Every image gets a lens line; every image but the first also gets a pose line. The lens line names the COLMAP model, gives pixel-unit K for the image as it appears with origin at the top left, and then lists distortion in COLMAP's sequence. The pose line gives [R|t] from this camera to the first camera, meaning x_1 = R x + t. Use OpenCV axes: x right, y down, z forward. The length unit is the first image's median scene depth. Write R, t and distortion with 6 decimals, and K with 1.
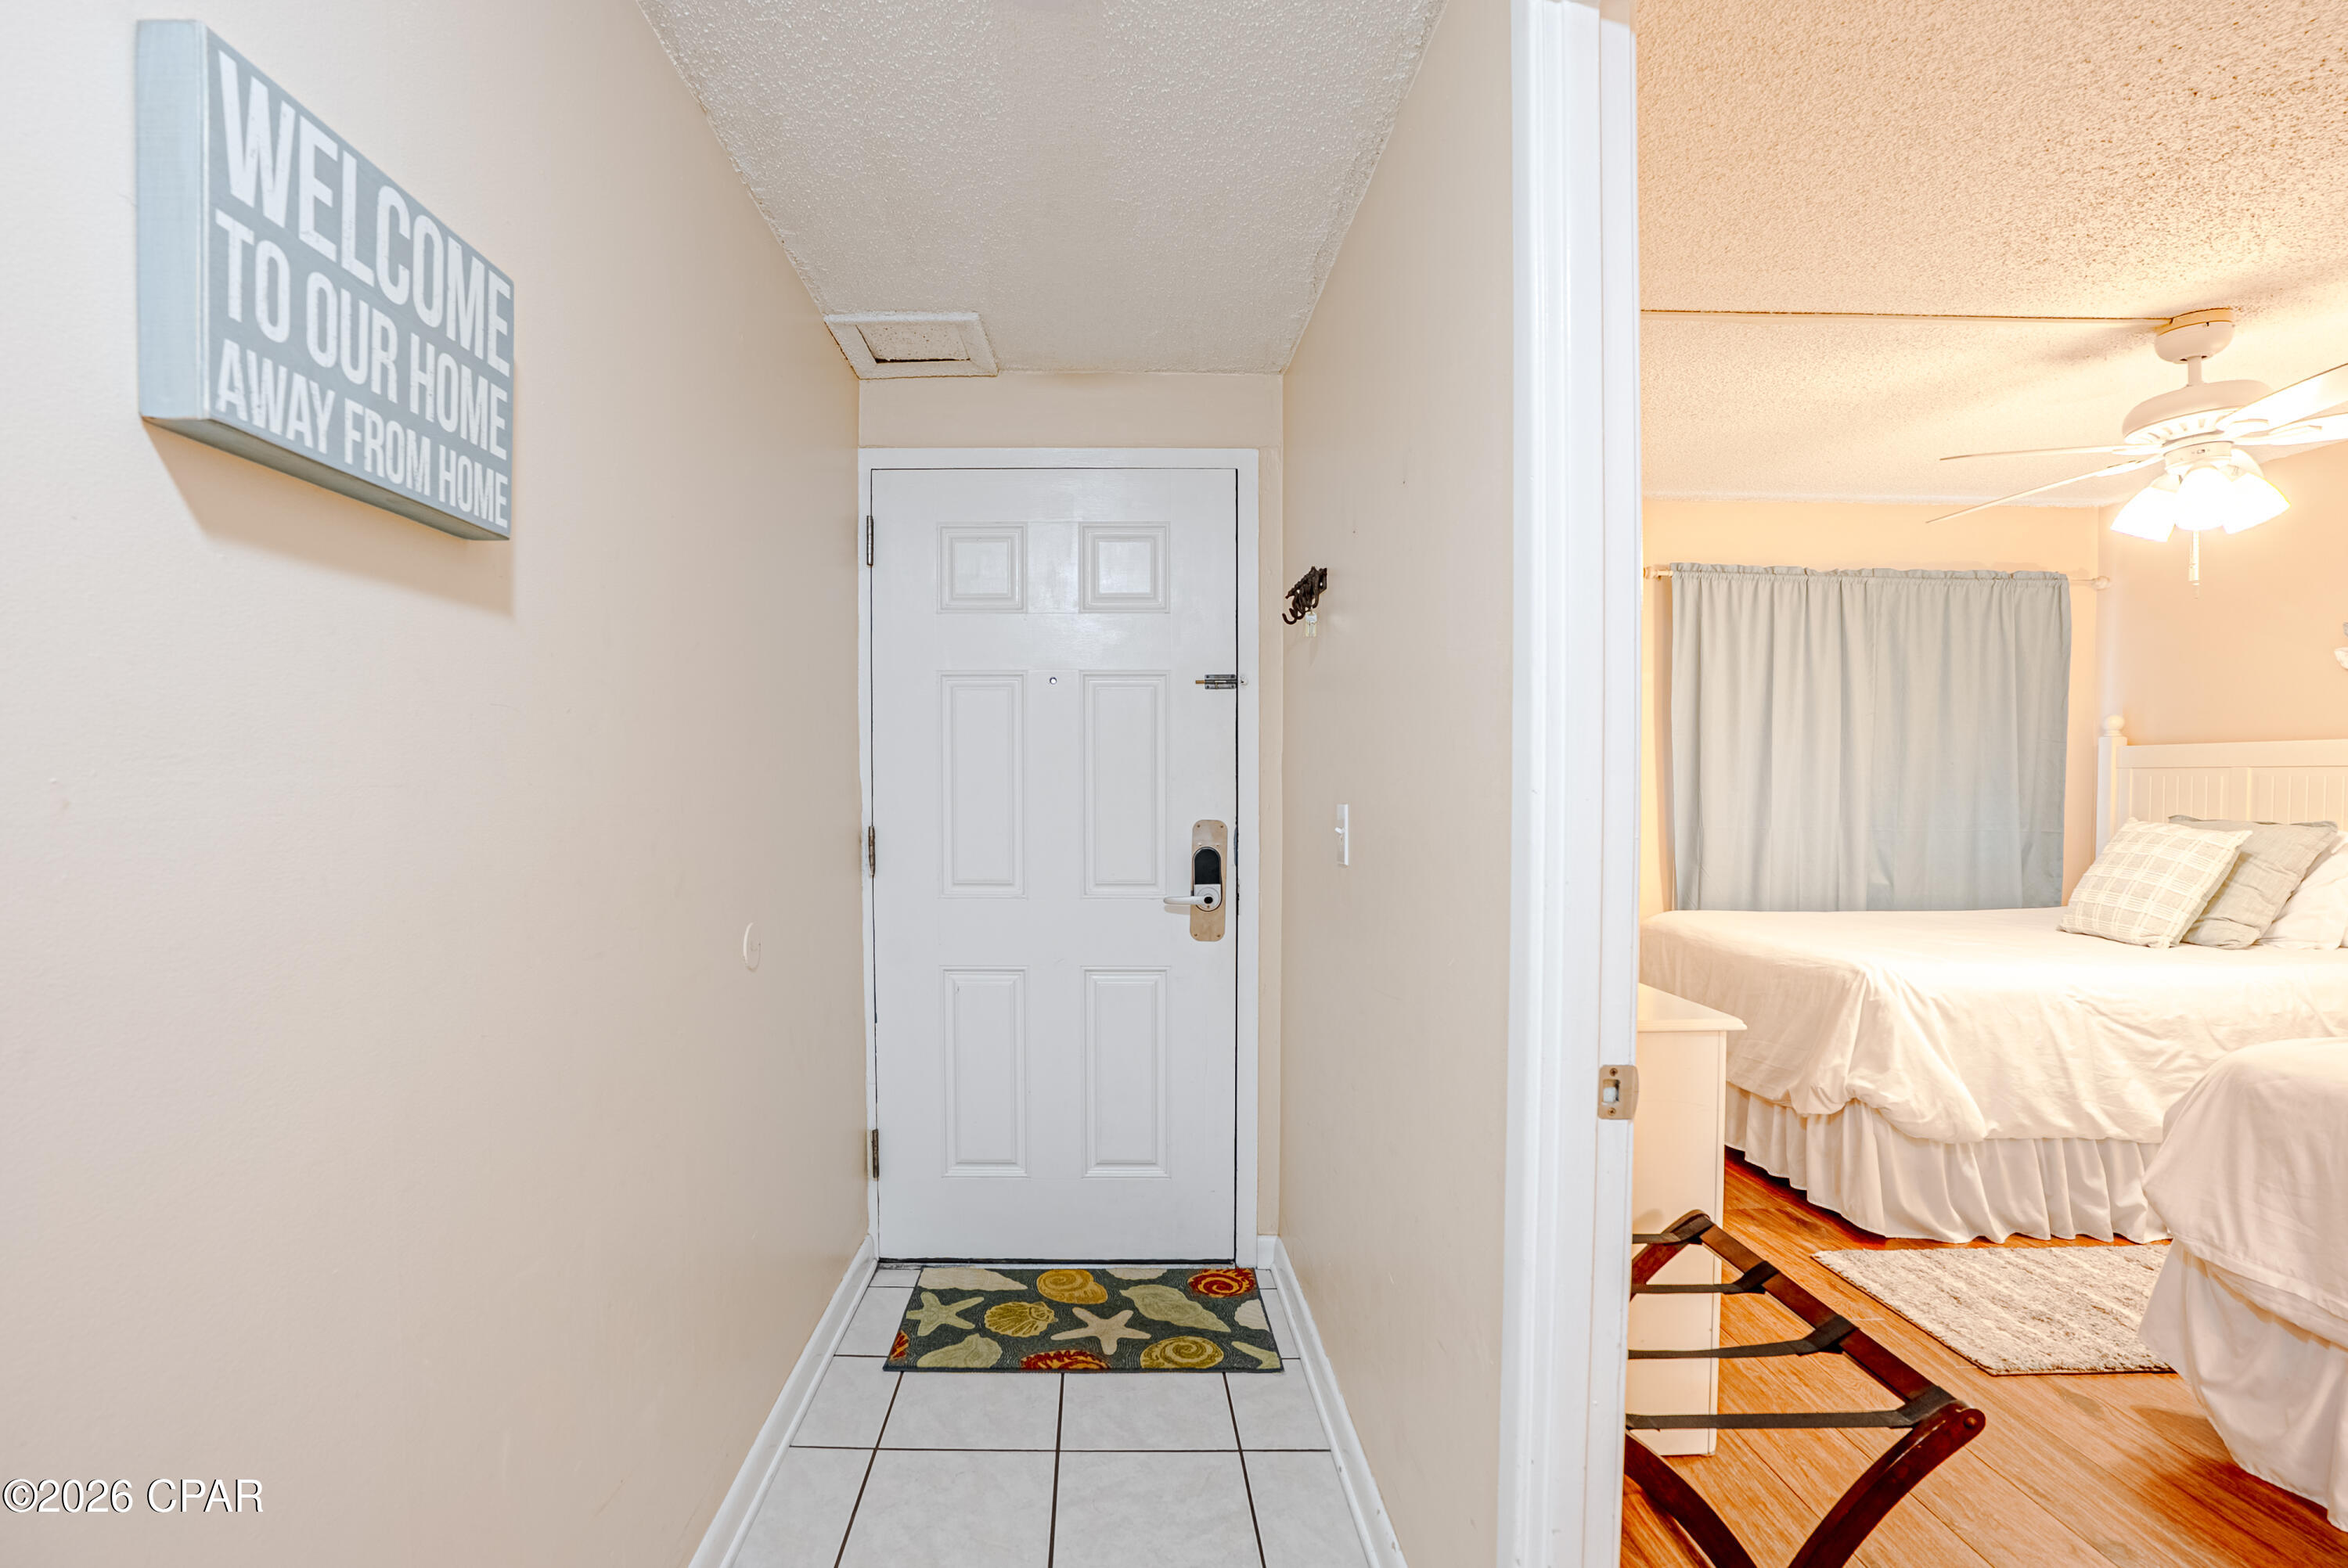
lens RADIAL K [[1100.5, 0, 1129.1], [0, 1100.5, 804.0], [0, 0, 1]] dist [-0.064124, 0.023583]
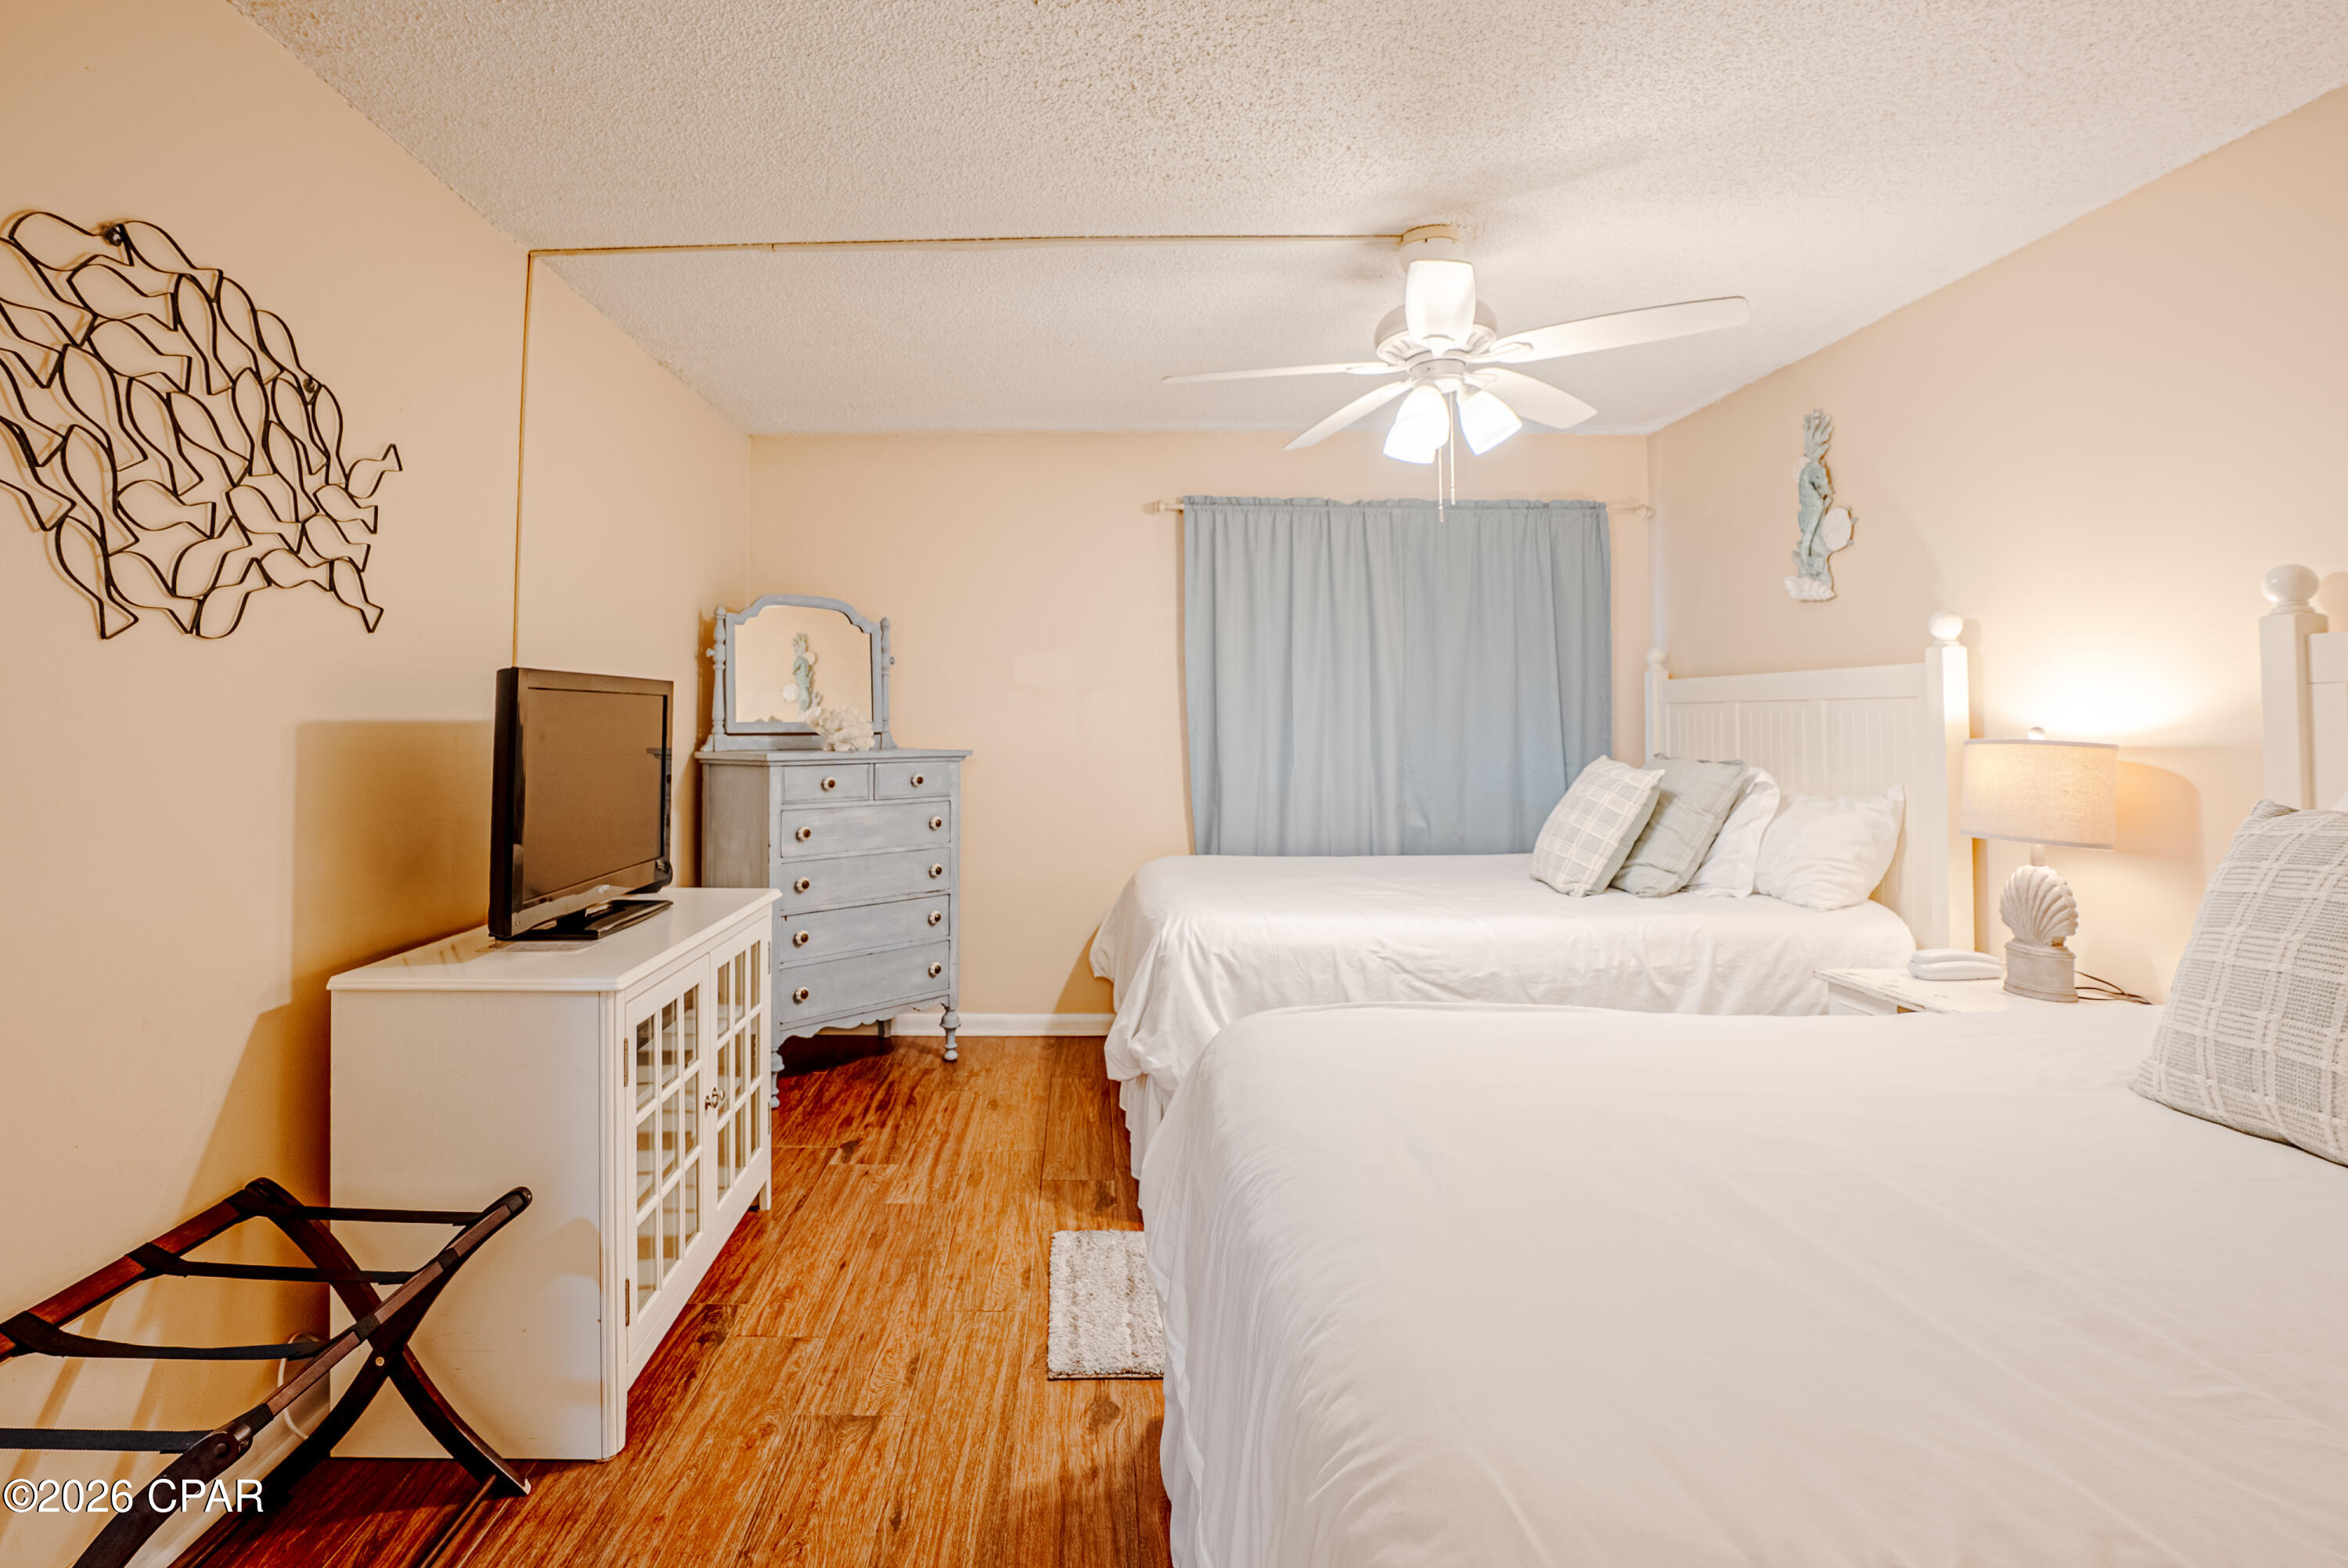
lens RADIAL K [[1100.5, 0, 1044.7], [0, 1100.5, 676.4], [0, 0, 1]] dist [-0.064124, 0.023583]
pose [[0.999935, -0.005786, -0.009799, 0.614984], [0.005170, 0.998077, -0.061778, -0.001345], [0.010137, 0.061724, 0.998042, 0.034391]]
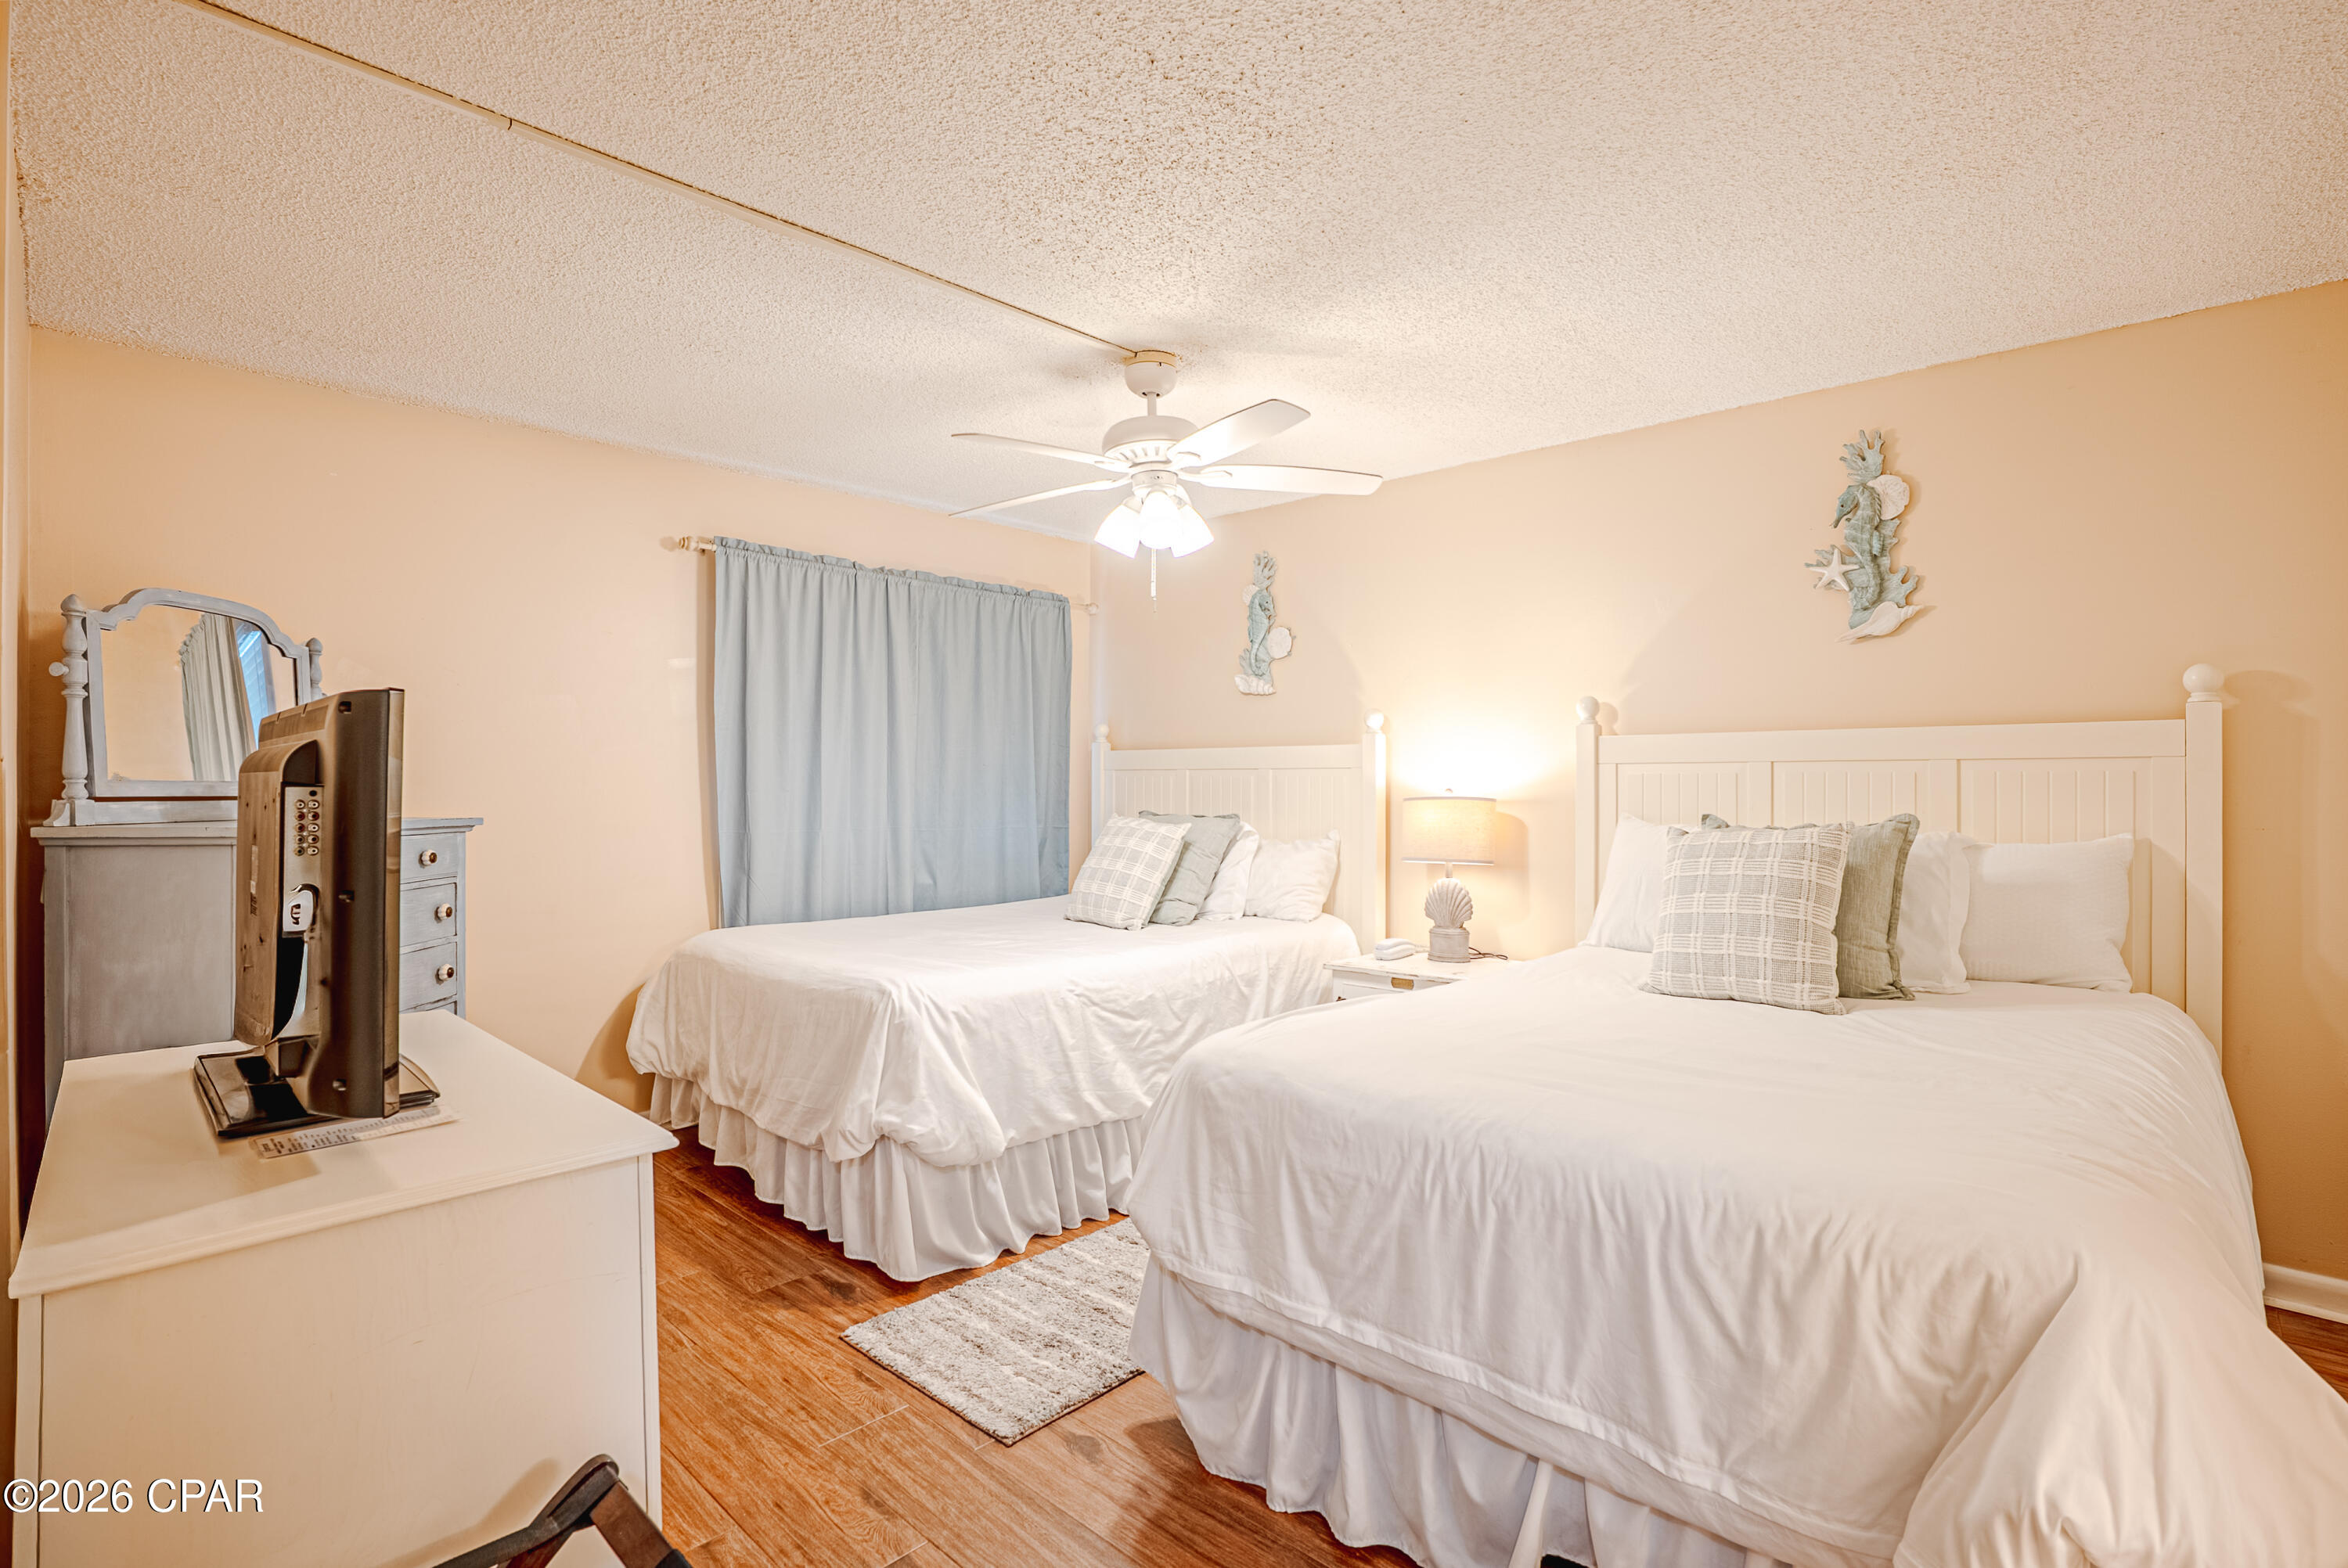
lens RADIAL K [[1100.5, 0, 1158.5], [0, 1100.5, 778.2], [0, 0, 1]] dist [-0.064124, 0.023583]
pose [[0.699754, 0.001936, 0.714382, 0.190634], [0.016686, 0.999679, -0.019054, -0.002049], [-0.714189, 0.025253, 0.699497, 0.194393]]
